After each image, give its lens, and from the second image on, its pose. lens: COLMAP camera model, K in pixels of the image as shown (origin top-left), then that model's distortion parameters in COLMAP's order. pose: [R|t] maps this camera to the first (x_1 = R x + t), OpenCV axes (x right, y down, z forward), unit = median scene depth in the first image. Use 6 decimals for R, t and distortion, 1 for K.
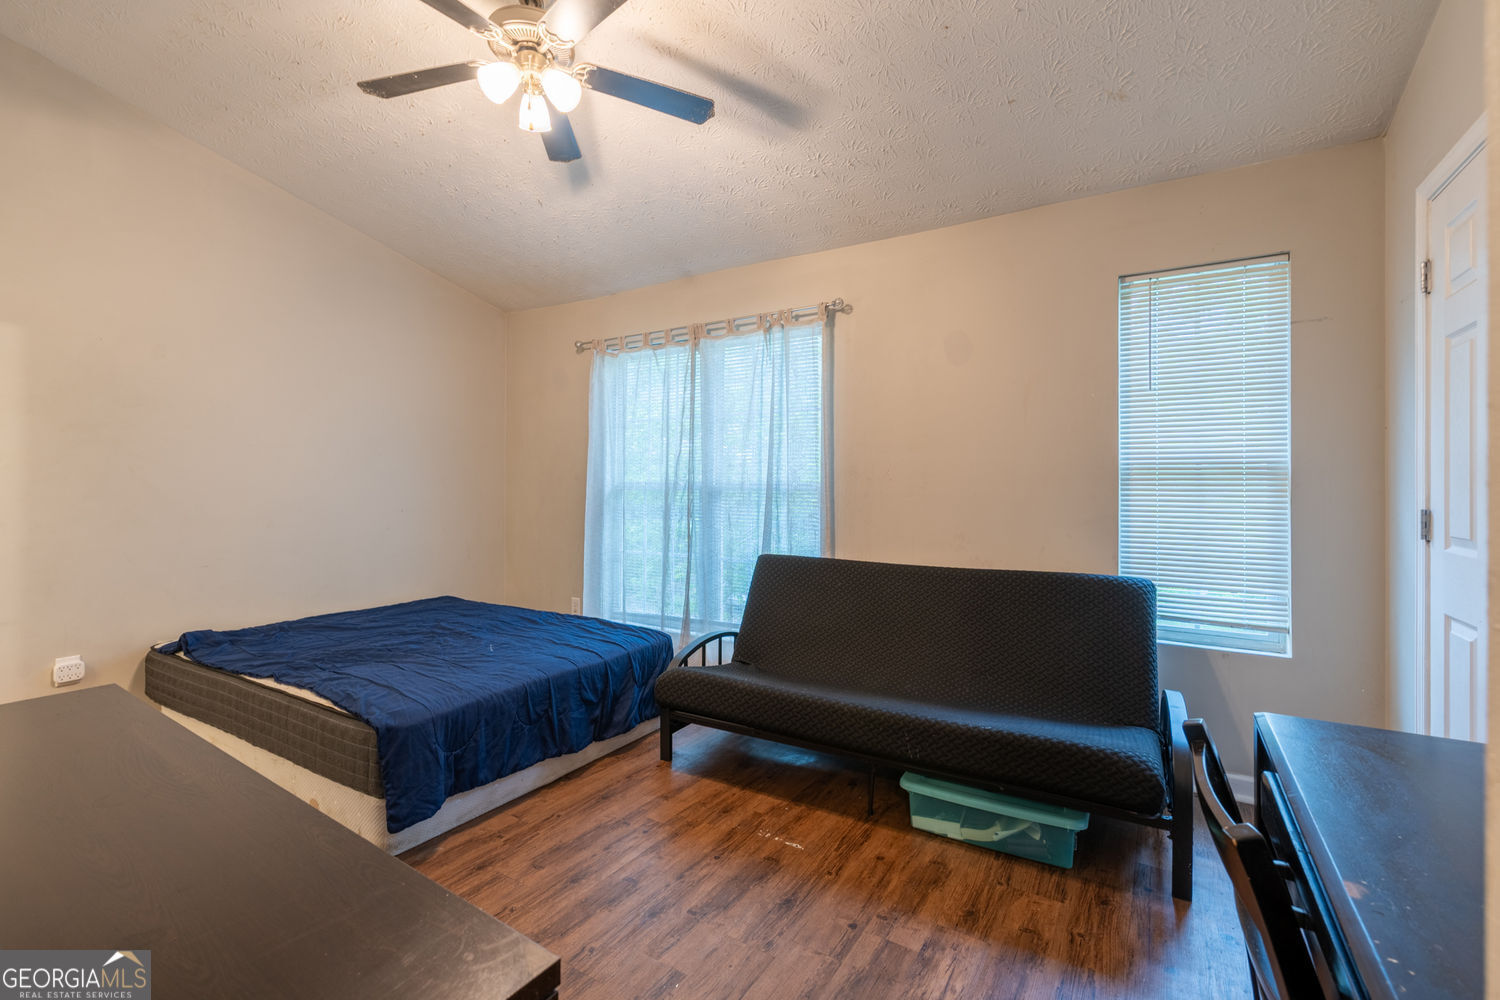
lens RADIAL K [[674.9, 0, 748.3], [0, 674.9, 482.0], [0, 0, 1]] dist [0.000241, 0.000049]
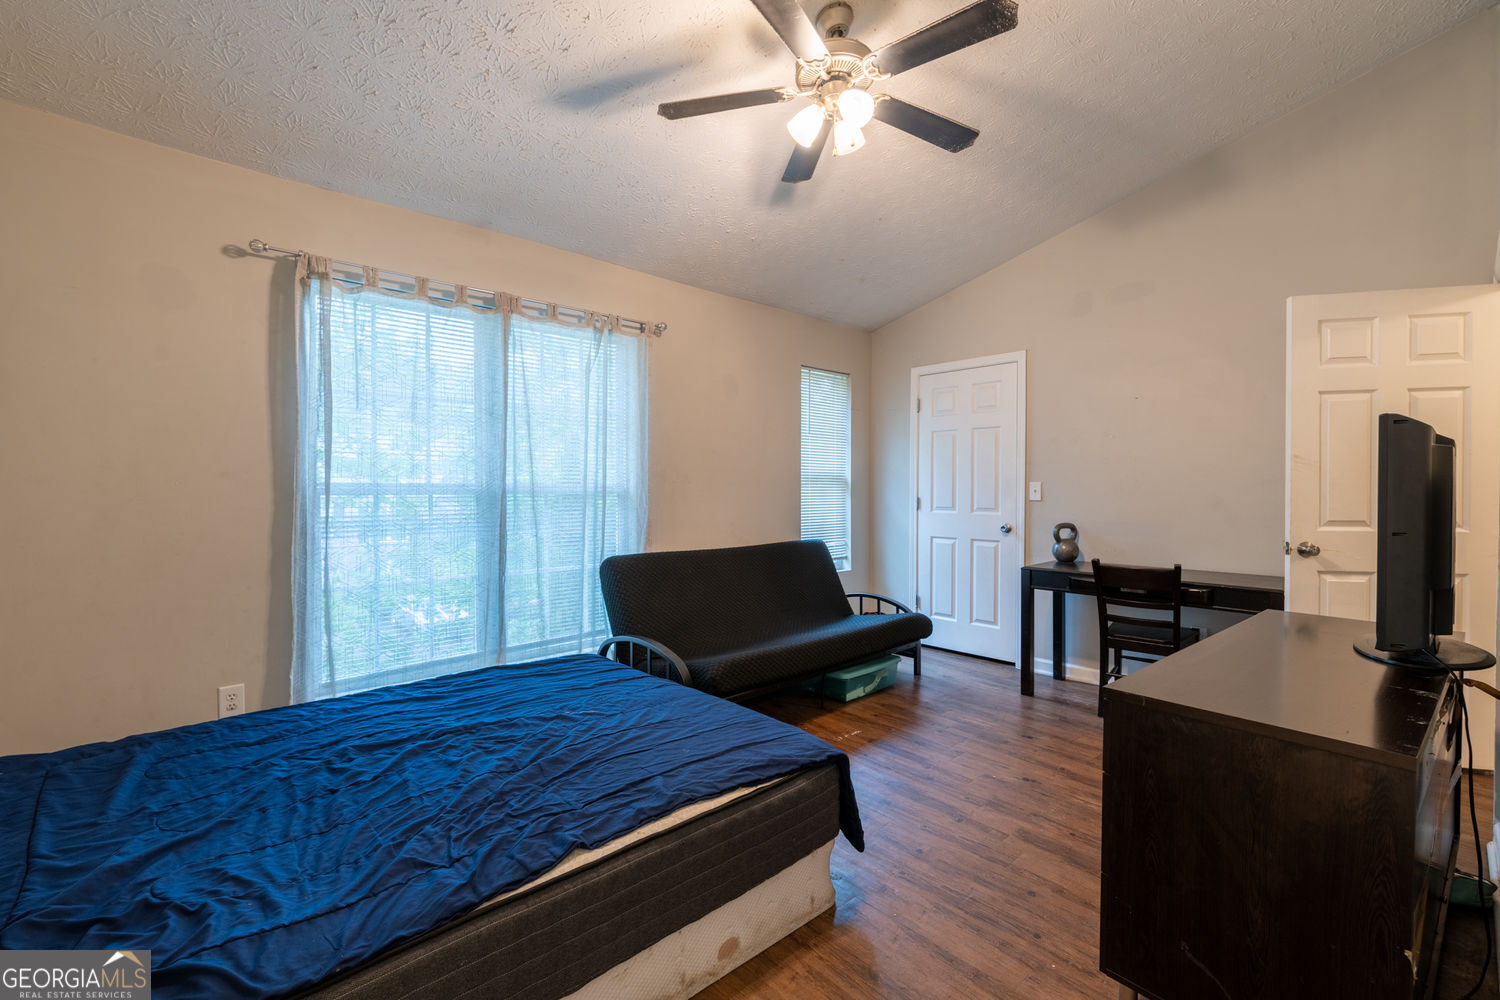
lens RADIAL K [[615.0, 0, 807.7], [0, 615.0, 500.4], [0, 0, 1]] dist [0.000558, 0.000053]
pose [[0.241457, -0.022056, 0.970161, -0.973506], [-0.005208, 0.999698, 0.024023, -0.000469], [-0.970398, -0.010853, 0.241269, 0.610328]]
